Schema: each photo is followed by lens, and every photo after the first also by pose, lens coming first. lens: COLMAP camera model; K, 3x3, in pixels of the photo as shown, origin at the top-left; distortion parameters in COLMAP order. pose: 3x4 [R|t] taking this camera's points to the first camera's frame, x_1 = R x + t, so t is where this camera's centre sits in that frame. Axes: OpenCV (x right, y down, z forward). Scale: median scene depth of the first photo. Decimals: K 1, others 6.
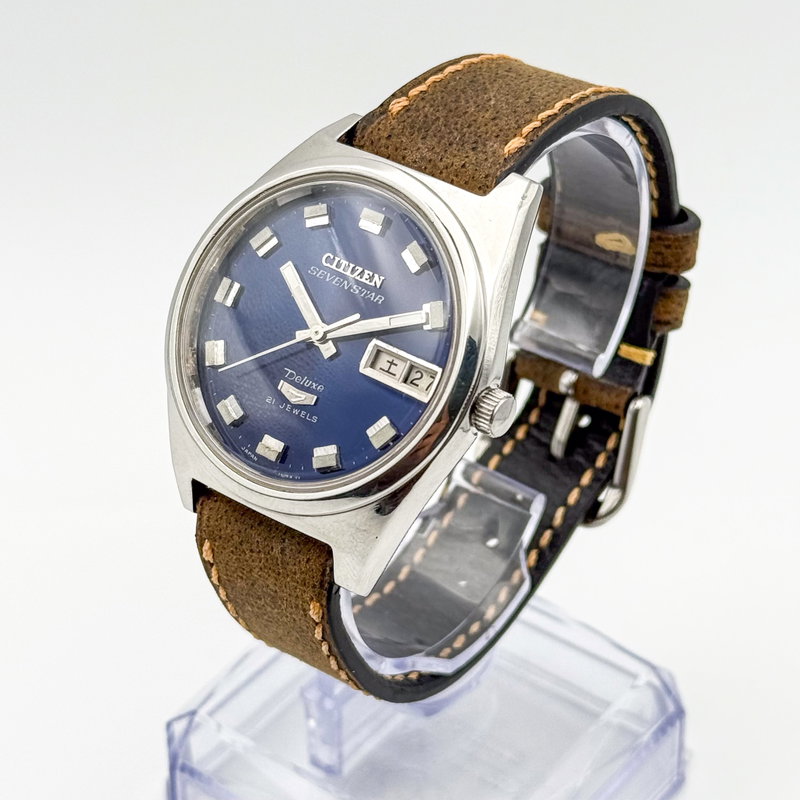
lens RADIAL K [[2349.3, 0, 401.0], [0, 2349.3, 332.1], [0, 0, 1]] dist [0.103289, -1.244583]
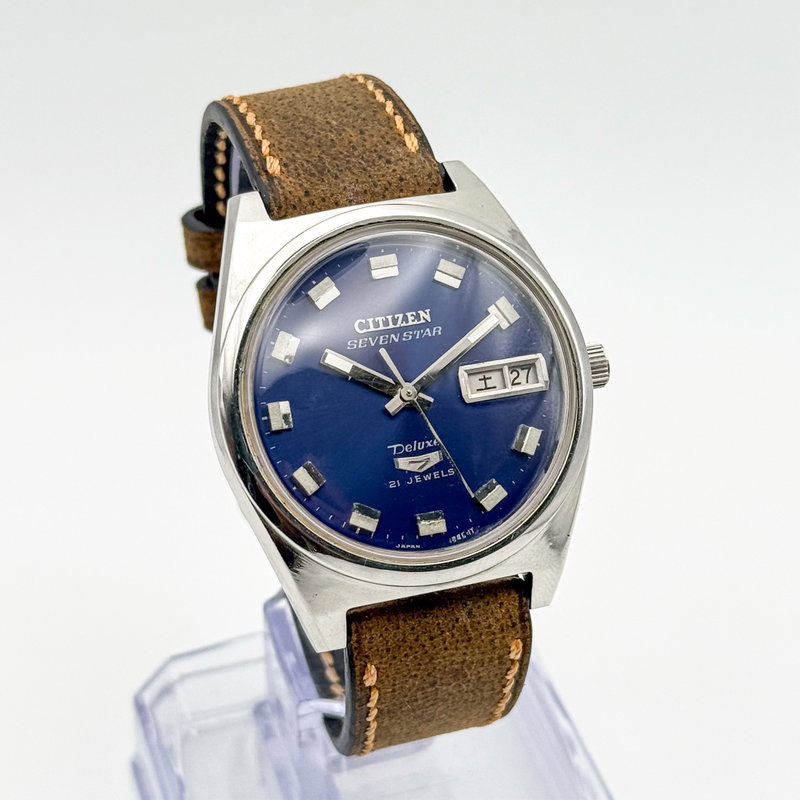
lens RADIAL K [[2349.3, 0, 401.0], [0, 2349.3, 332.1], [0, 0, 1]] dist [0.103289, -1.244583]
pose [[0.583456, -0.456488, 0.671713, -0.643697], [0.460662, 0.867178, 0.189189, -0.195976], [-0.668857, 0.199049, 0.716247, 0.307656]]
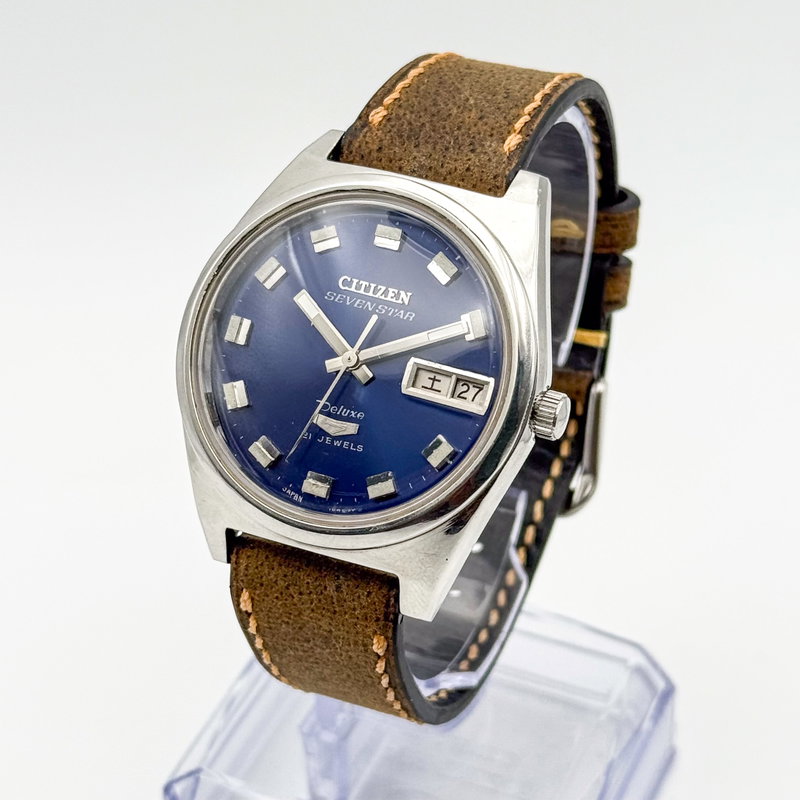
lens RADIAL K [[2349.3, 0, 401.0], [0, 2349.3, 332.1], [0, 0, 1]] dist [0.103289, -1.244583]
pose [[0.970892, -0.134413, 0.198249, -0.198841], [0.133580, 0.990881, 0.017634, -0.024152], [-0.198811, 0.009361, 0.979993, 0.048563]]
